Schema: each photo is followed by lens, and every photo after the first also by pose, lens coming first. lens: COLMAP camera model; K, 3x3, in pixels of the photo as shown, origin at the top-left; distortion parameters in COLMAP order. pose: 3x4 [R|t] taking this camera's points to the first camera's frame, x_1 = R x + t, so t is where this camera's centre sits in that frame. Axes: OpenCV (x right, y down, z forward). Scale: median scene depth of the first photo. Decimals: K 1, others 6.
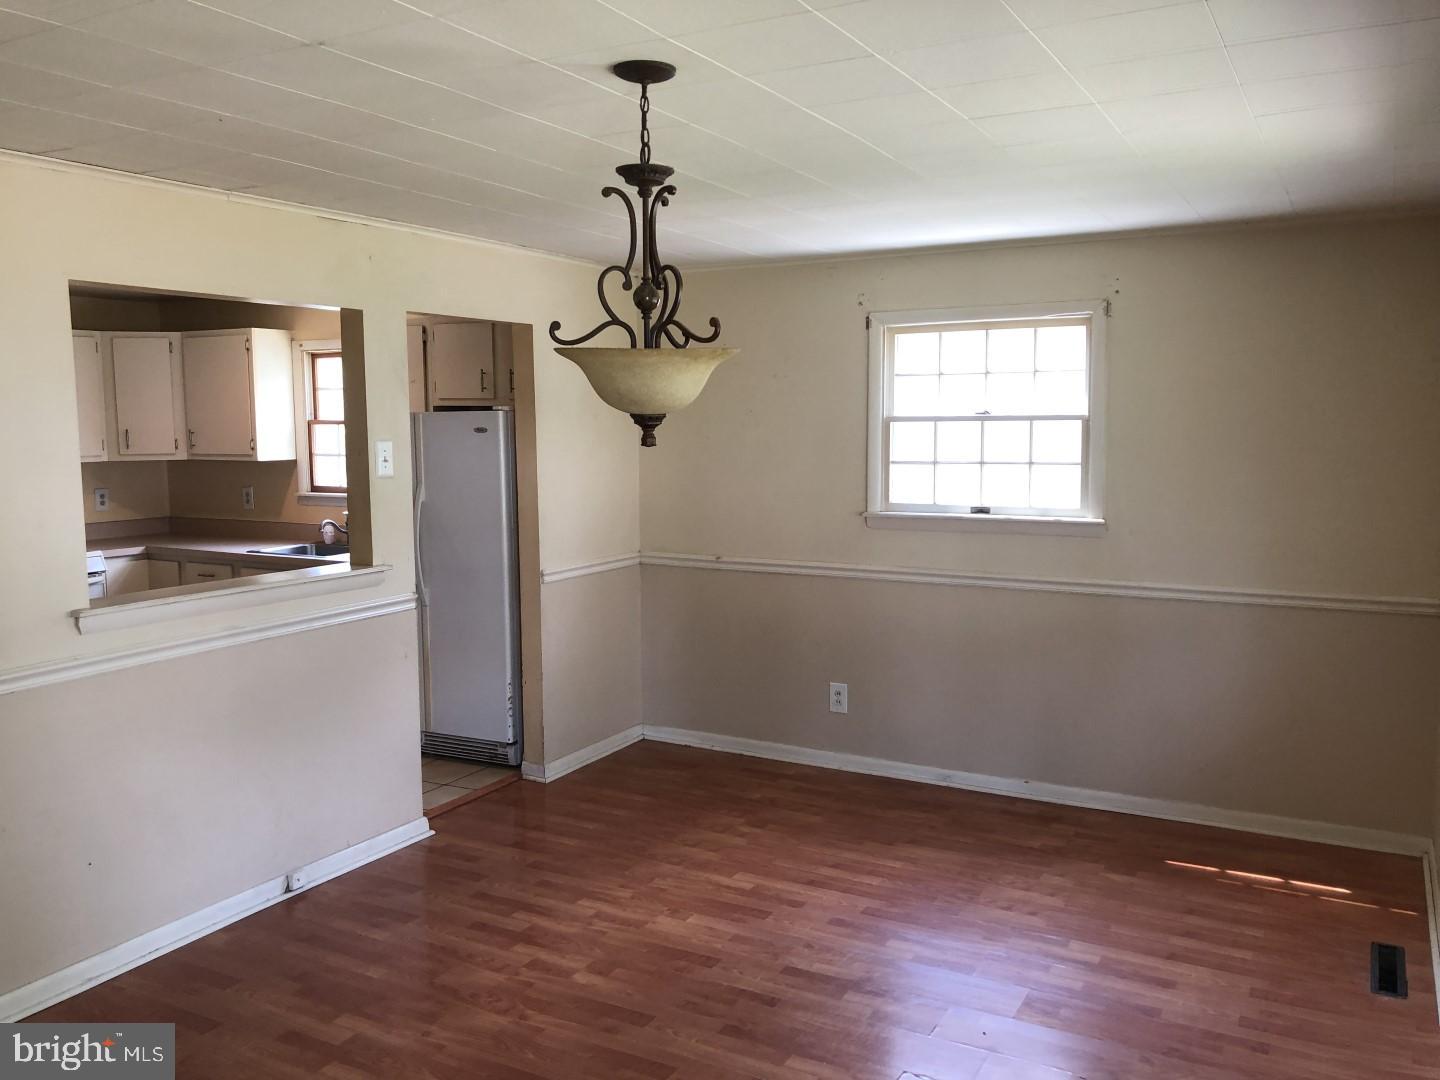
lens RADIAL K [[1185.8, 0, 719.2], [0, 1185.8, 520.8], [0, 0, 1]] dist [0.000751, 0.004624]
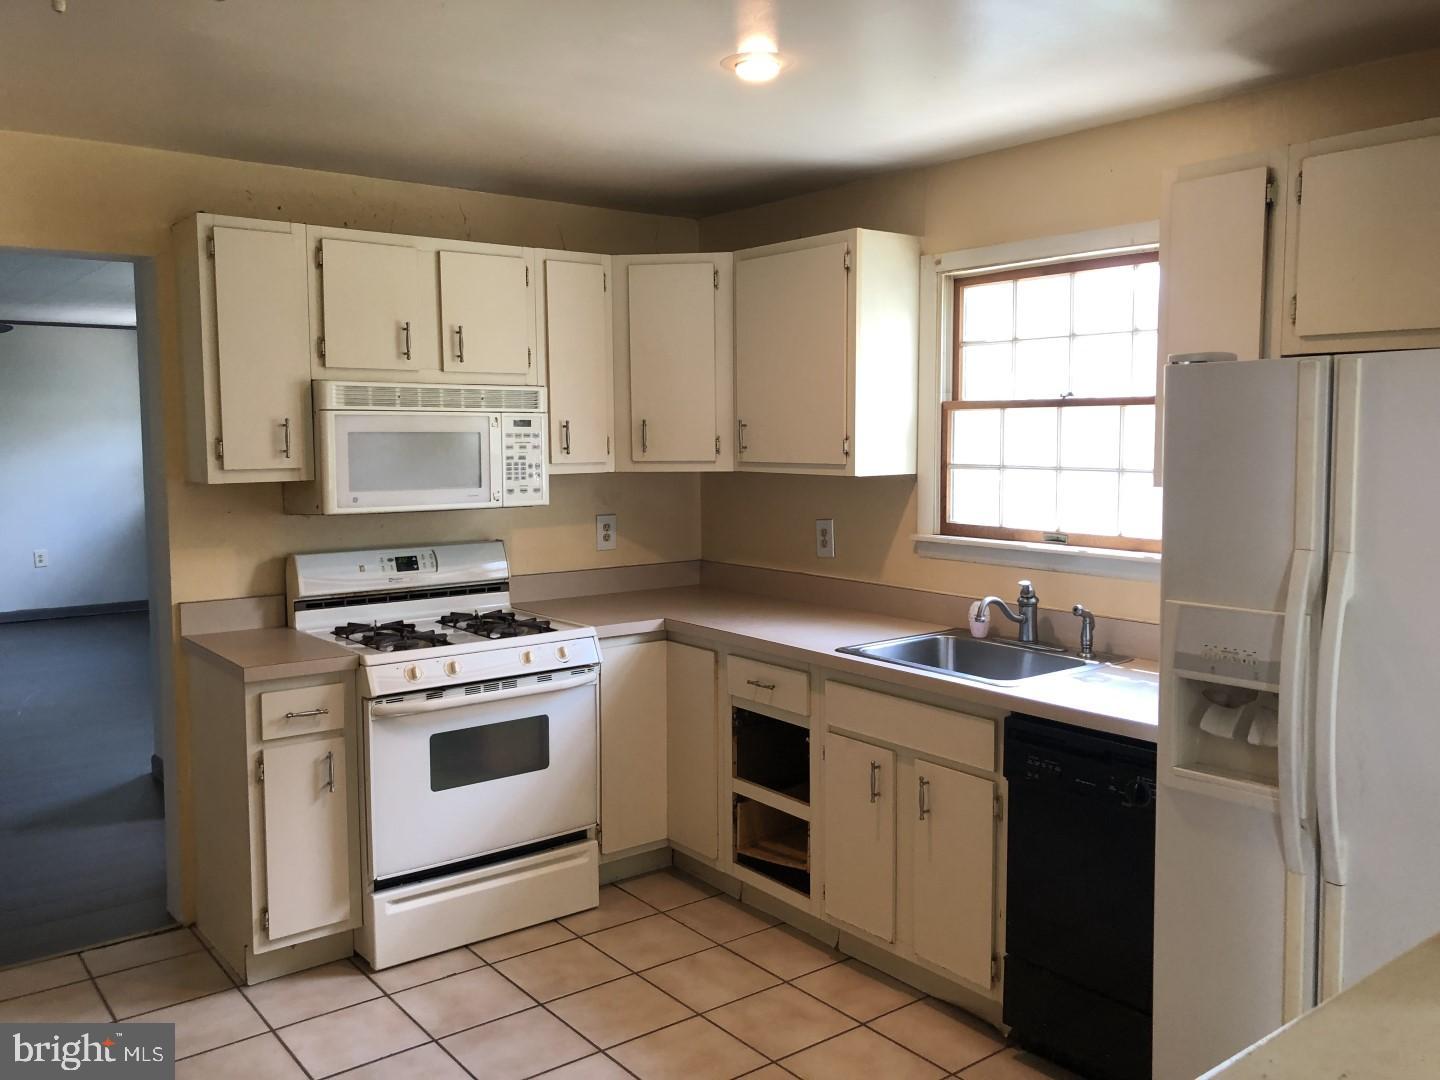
lens RADIAL K [[1176.2, 0, 714.2], [0, 1176.2, 533.3], [0, 0, 1]] dist [0.077483, -0.149743]
pose [[0.914921, 0.038354, -0.401806, -0.223996], [-0.038280, 0.999233, 0.008217, -0.025559], [0.401813, 0.007863, 0.915688, 0.466555]]
